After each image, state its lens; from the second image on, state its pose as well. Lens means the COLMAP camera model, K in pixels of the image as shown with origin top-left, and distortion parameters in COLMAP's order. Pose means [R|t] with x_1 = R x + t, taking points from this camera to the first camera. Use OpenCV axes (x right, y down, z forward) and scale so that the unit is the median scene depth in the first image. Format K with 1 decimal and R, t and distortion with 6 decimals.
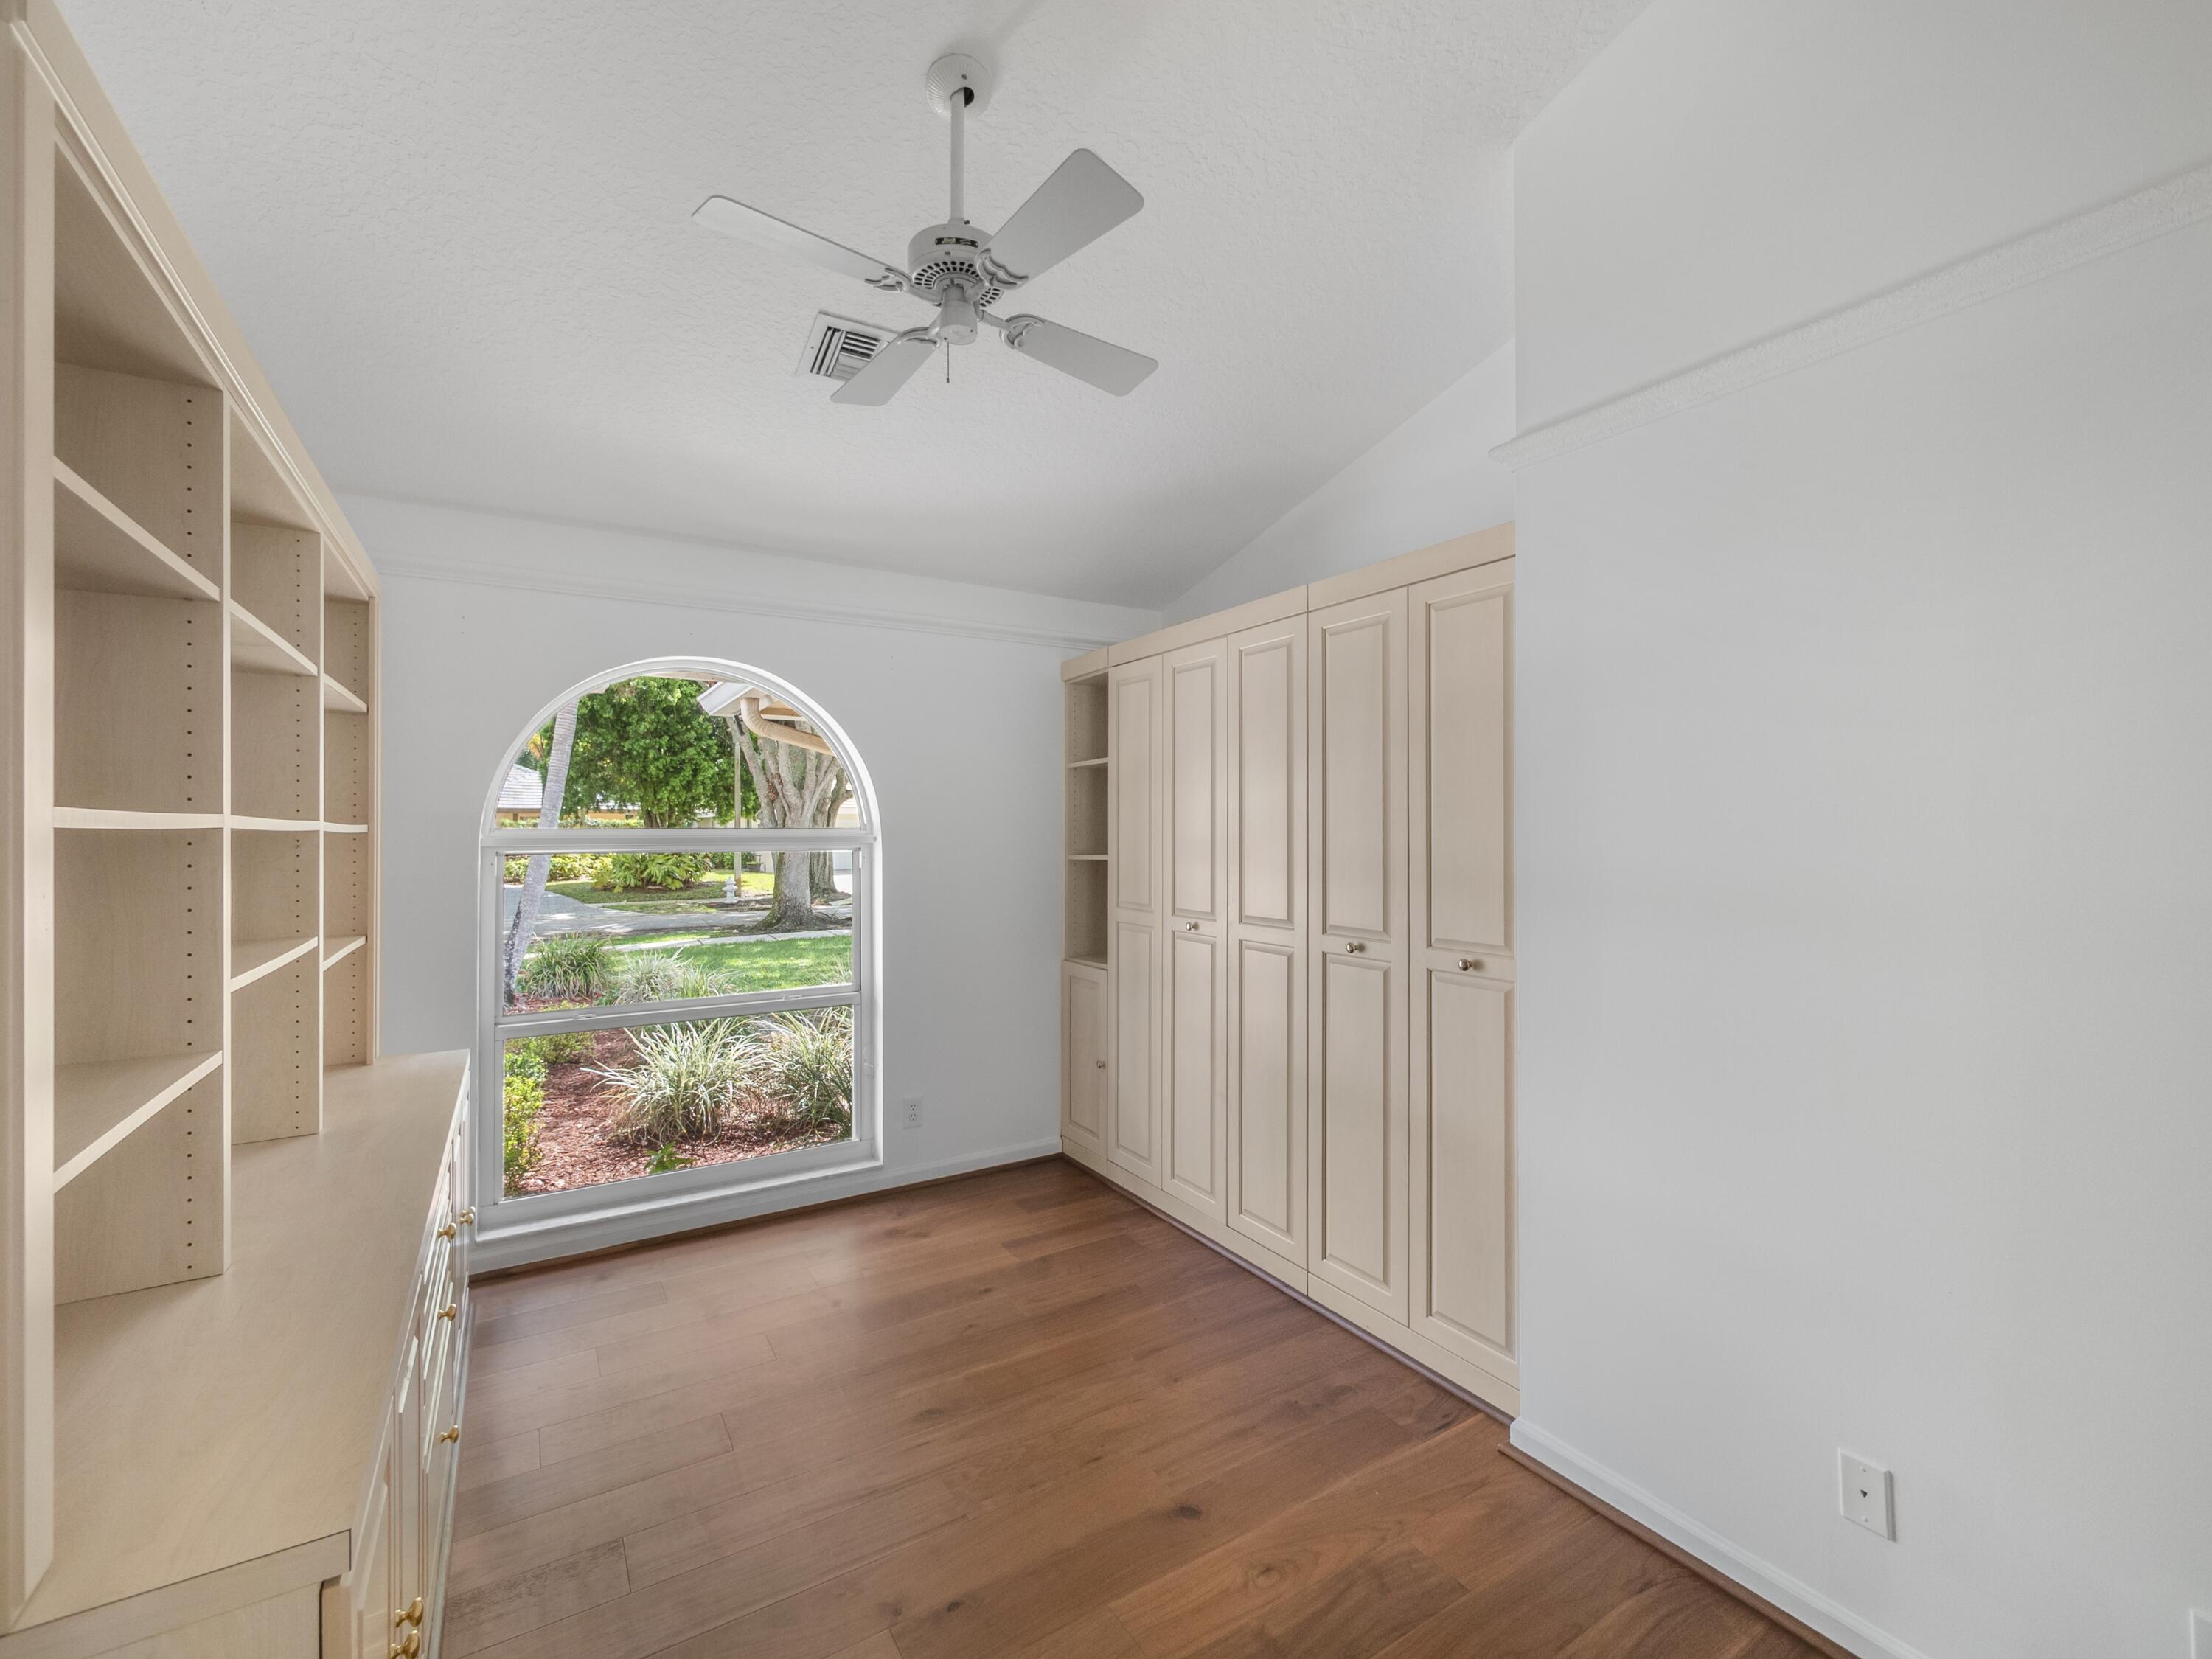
lens RADIAL K [[954.3, 0, 1106.0], [0, 954.3, 829.5], [0, 0, 1]] dist [-0.003522, -0.000710]
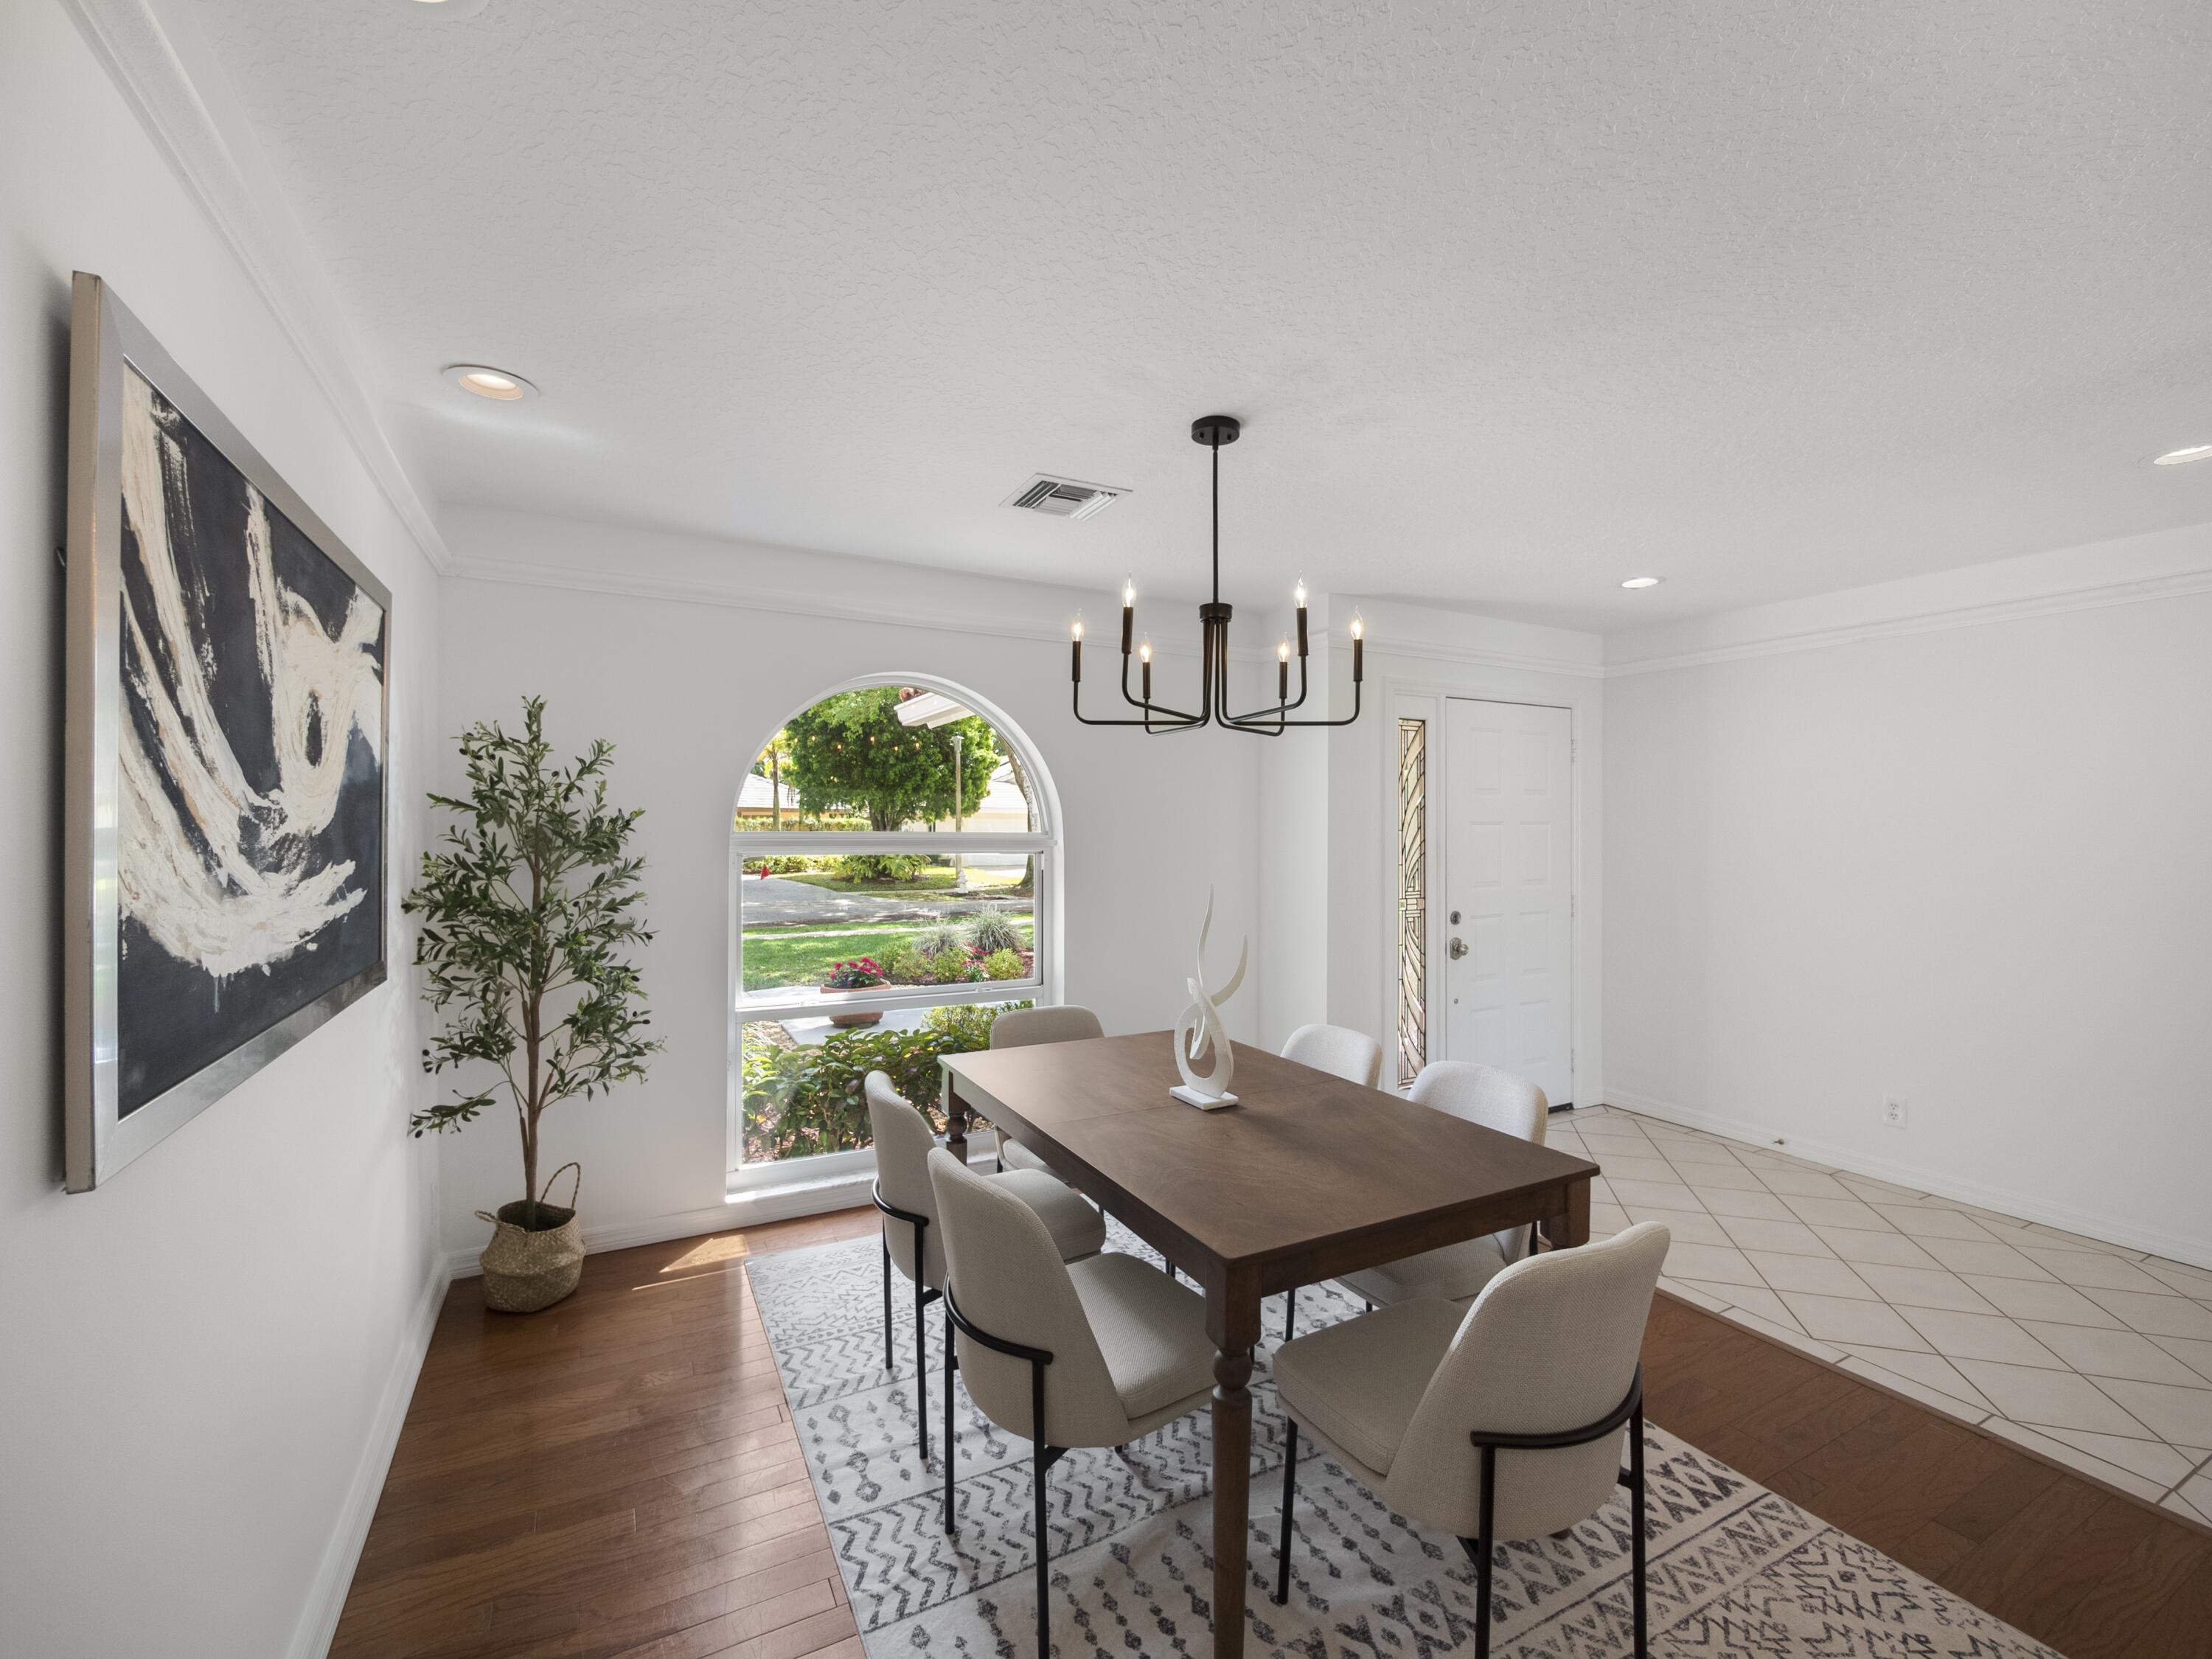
lens RADIAL K [[954.3, 0, 1106.0], [0, 954.3, 829.5], [0, 0, 1]] dist [-0.003522, -0.000710]
pose [[0.997402, 0.004122, -0.071917, -0.128957], [-0.004157, 0.999991, -0.000348, 0.001701], [0.071915, 0.000646, 0.997411, -0.105511]]
